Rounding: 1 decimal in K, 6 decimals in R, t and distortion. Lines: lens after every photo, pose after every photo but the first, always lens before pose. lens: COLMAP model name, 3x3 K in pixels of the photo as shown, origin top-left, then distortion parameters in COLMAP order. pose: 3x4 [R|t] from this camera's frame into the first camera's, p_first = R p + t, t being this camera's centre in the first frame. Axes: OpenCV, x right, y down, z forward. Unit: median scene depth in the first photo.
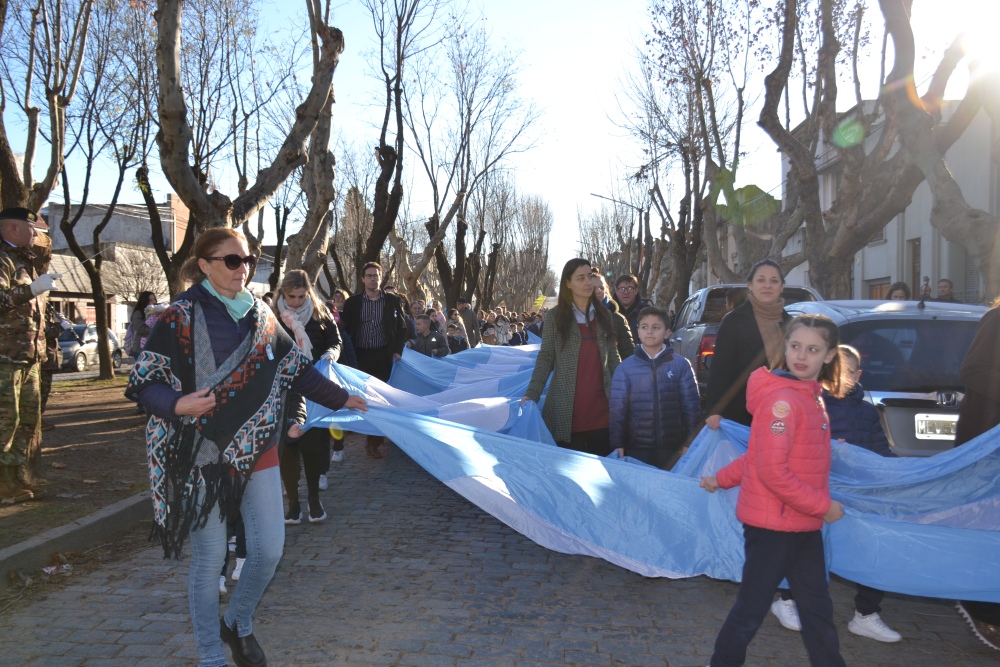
lens RADIAL K [[995.6, 0, 499.4], [0, 995.6, 364.2], [0, 0, 1]] dist [-0.085000, 0.202541]
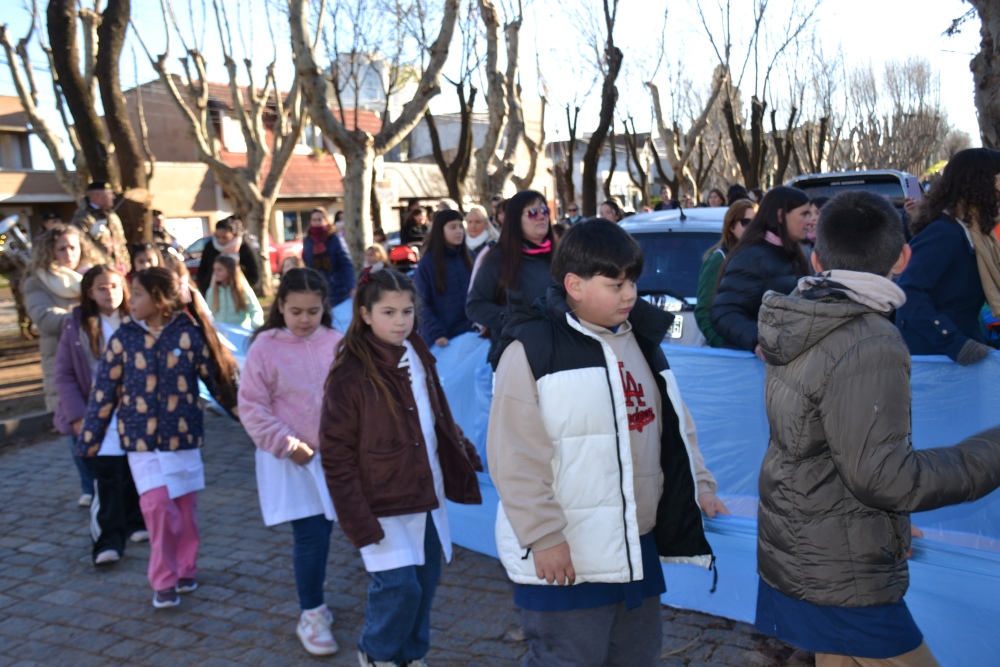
lens RADIAL K [[995.6, 0, 499.4], [0, 995.6, 364.2], [0, 0, 1]] dist [-0.085000, 0.202541]
pose [[0.916187, 0.005273, -0.400717, 0.201923], [0.042590, 0.992970, 0.110443, -0.007866], [0.398482, -0.118253, 0.909521, -0.038144]]
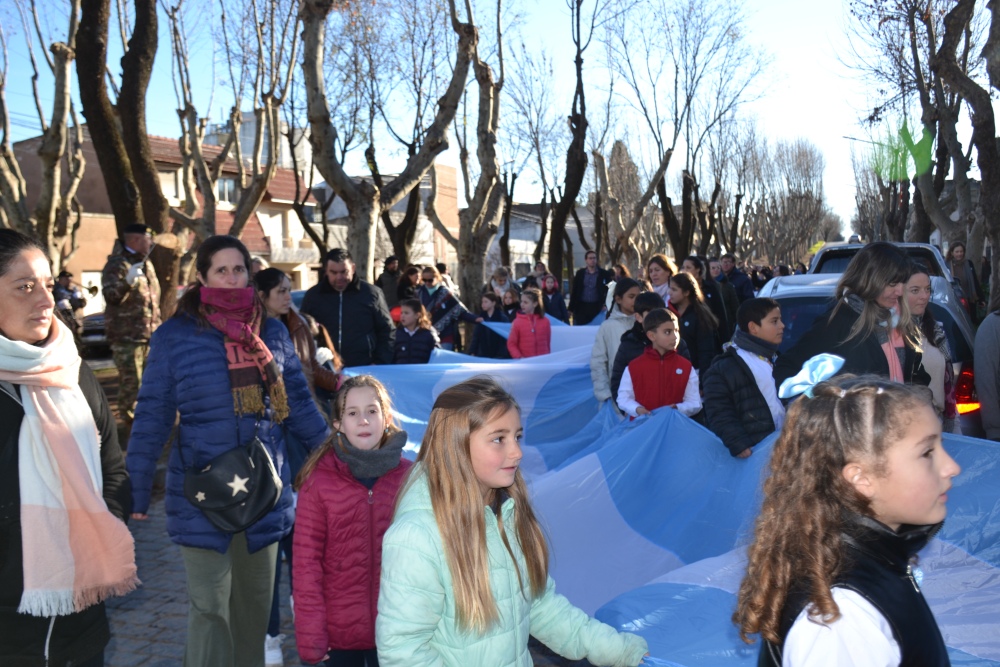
lens RADIAL K [[995.6, 0, 499.4], [0, 995.6, 364.2], [0, 0, 1]] dist [-0.085000, 0.202541]
pose [[0.958319, -0.002474, -0.285689, 0.107769], [0.016750, 0.998729, 0.047538, -0.008046], [0.285209, -0.050341, 0.957142, -0.037729]]
